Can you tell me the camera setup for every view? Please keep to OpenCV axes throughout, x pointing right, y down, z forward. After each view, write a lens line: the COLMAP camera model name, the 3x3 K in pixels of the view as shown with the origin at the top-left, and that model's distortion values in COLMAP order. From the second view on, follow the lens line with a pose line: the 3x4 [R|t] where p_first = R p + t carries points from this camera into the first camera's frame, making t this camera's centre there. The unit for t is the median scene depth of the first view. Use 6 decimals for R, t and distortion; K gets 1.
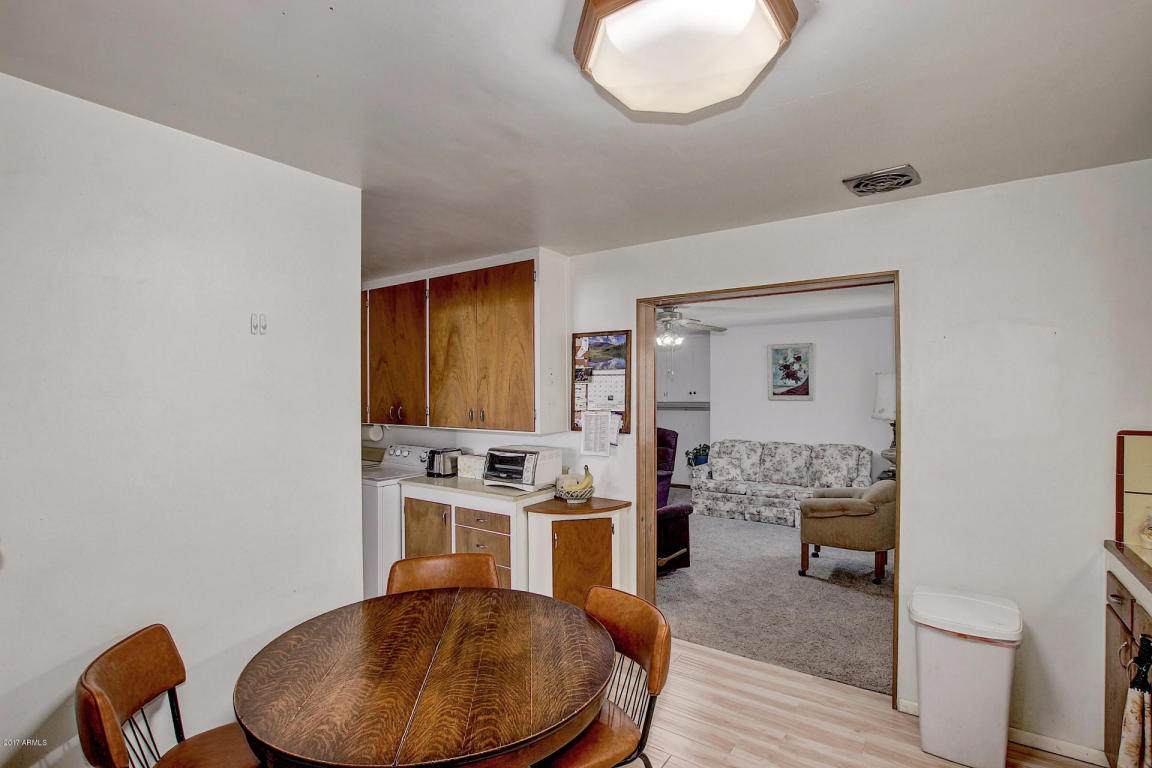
lens RADIAL K [[538.3, 0, 574.5], [0, 538.3, 391.0], [0, 0, 1]] dist [-0.021003, 0.000191]
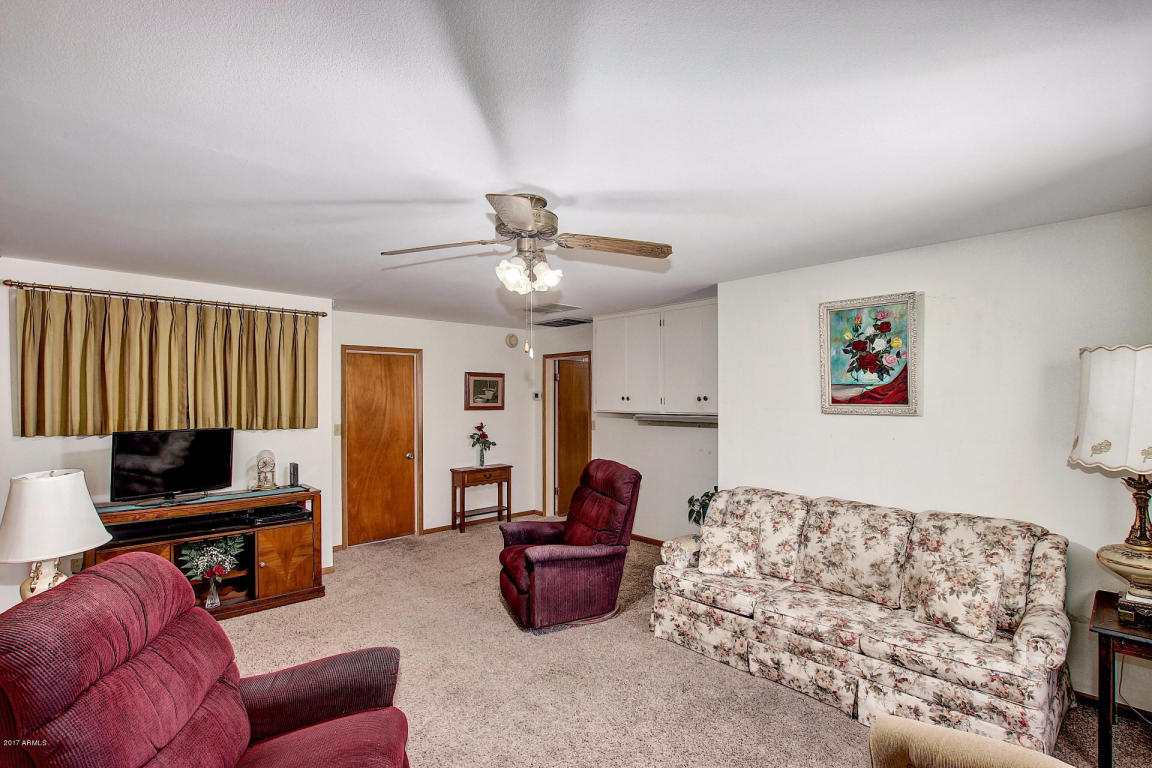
lens RADIAL K [[538.3, 0, 574.0], [0, 538.3, 390.2], [0, 0, 1]] dist [-0.021003, 0.000191]
pose [[0.978827, 0.001419, -0.204686, 0.251980], [-0.003828, 0.999928, -0.011374, 0.002231], [0.204655, 0.011917, 0.978762, 0.492771]]
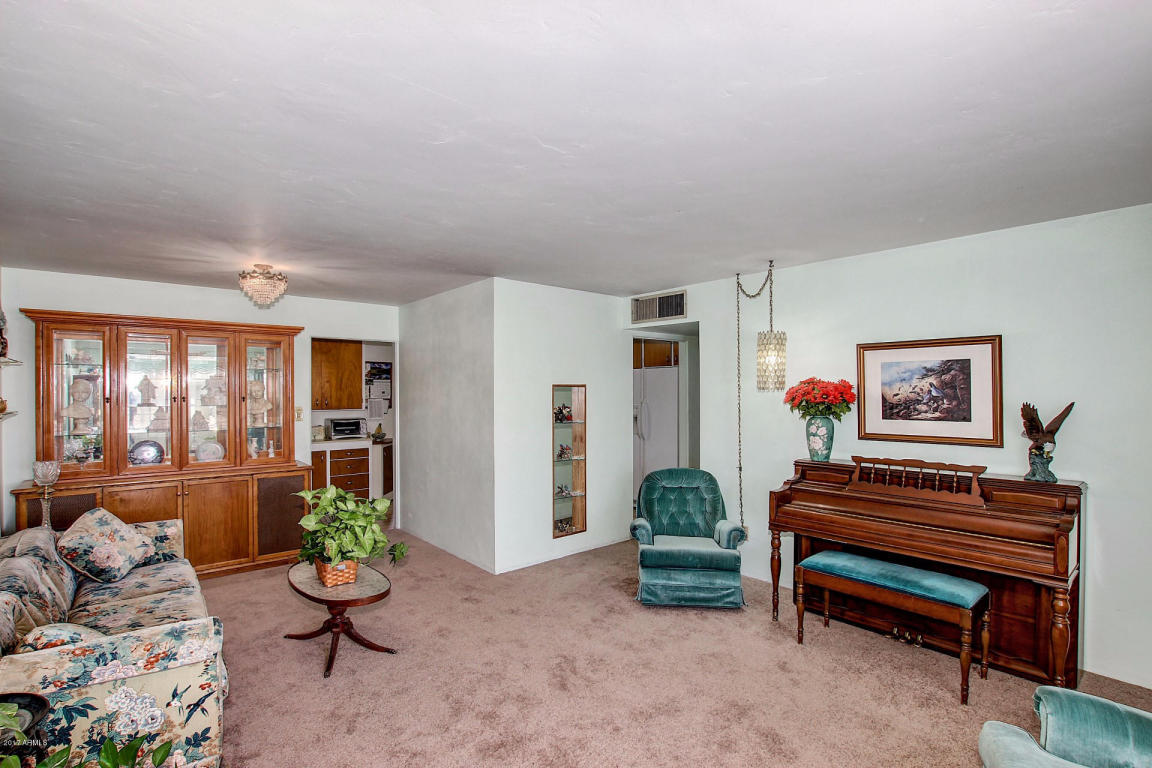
lens RADIAL K [[538.3, 0, 575.5], [0, 538.3, 384.4], [0, 0, 1]] dist [-0.021003, 0.000191]
pose [[0.245985, 0.014746, 0.969161, -2.553800], [0.004235, 0.999858, -0.016288, 0.025691], [-0.969264, 0.008112, 0.245888, -0.407398]]
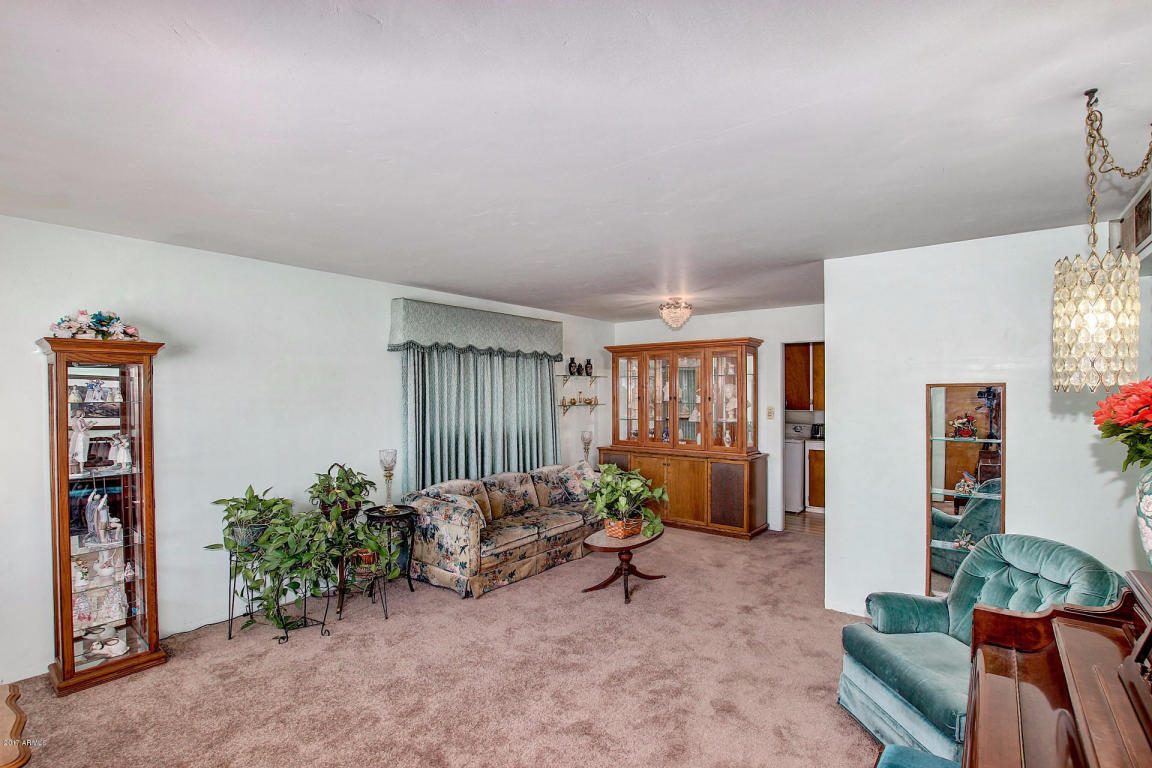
lens RADIAL K [[538.3, 0, 571.9], [0, 538.3, 392.7], [0, 0, 1]] dist [-0.021003, 0.000191]
pose [[0.998582, 0.001215, -0.053230, -1.200361], [-0.001347, 0.999996, -0.002436, 0.019583], [0.053227, 0.002505, 0.998579, -1.524001]]
